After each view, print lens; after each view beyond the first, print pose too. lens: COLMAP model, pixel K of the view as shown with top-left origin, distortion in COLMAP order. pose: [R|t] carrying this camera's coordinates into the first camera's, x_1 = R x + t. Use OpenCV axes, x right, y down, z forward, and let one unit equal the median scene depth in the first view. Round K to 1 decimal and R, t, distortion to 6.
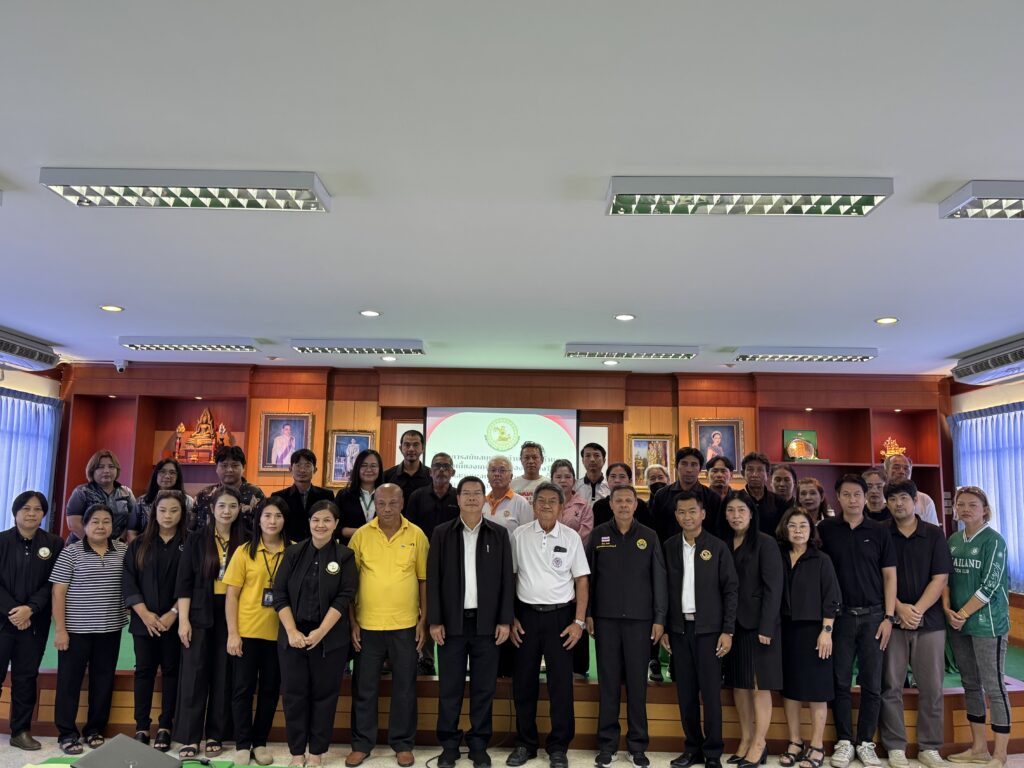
lens RADIAL K [[831.2, 0, 508.3], [0, 831.2, 384.5], [0, 0, 1]] dist [0.085772, -0.094538]
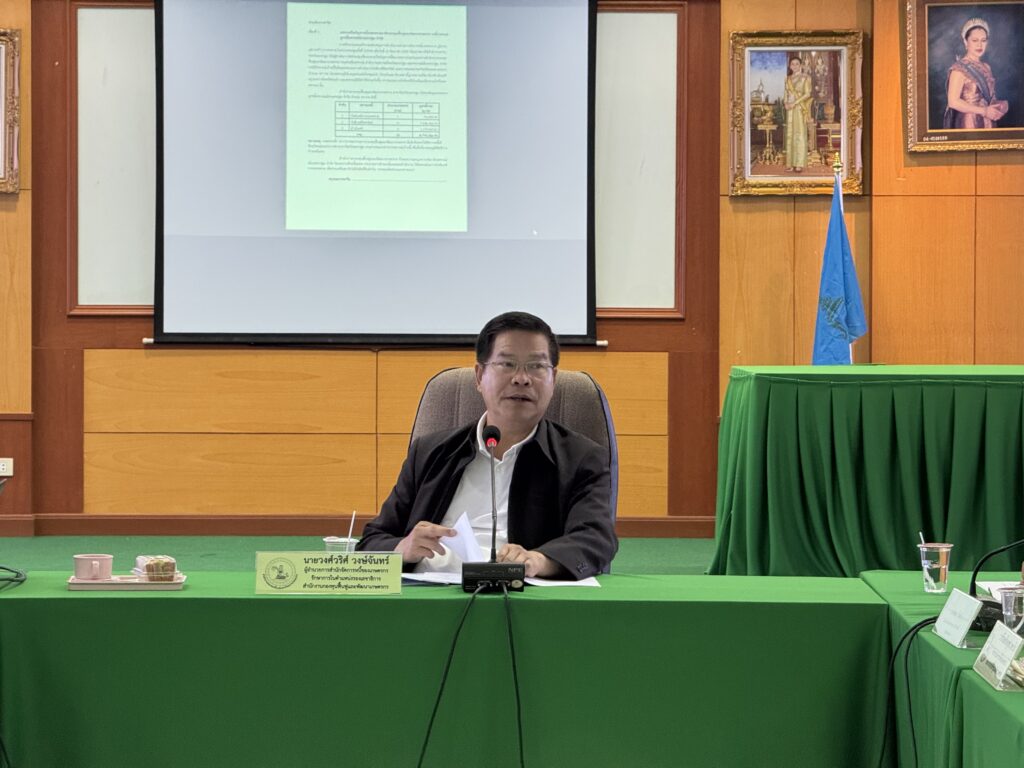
lens RADIAL K [[3572.2, 0, 511.3], [0, 3572.2, 381.7], [0, 0, 1]] dist [0.287045, 0.000000]
pose [[0.999217, -0.015634, 0.036339, -0.009705], [0.009258, 0.985500, 0.169420, -0.056635], [-0.038461, -0.168951, 0.984874, -0.557996]]
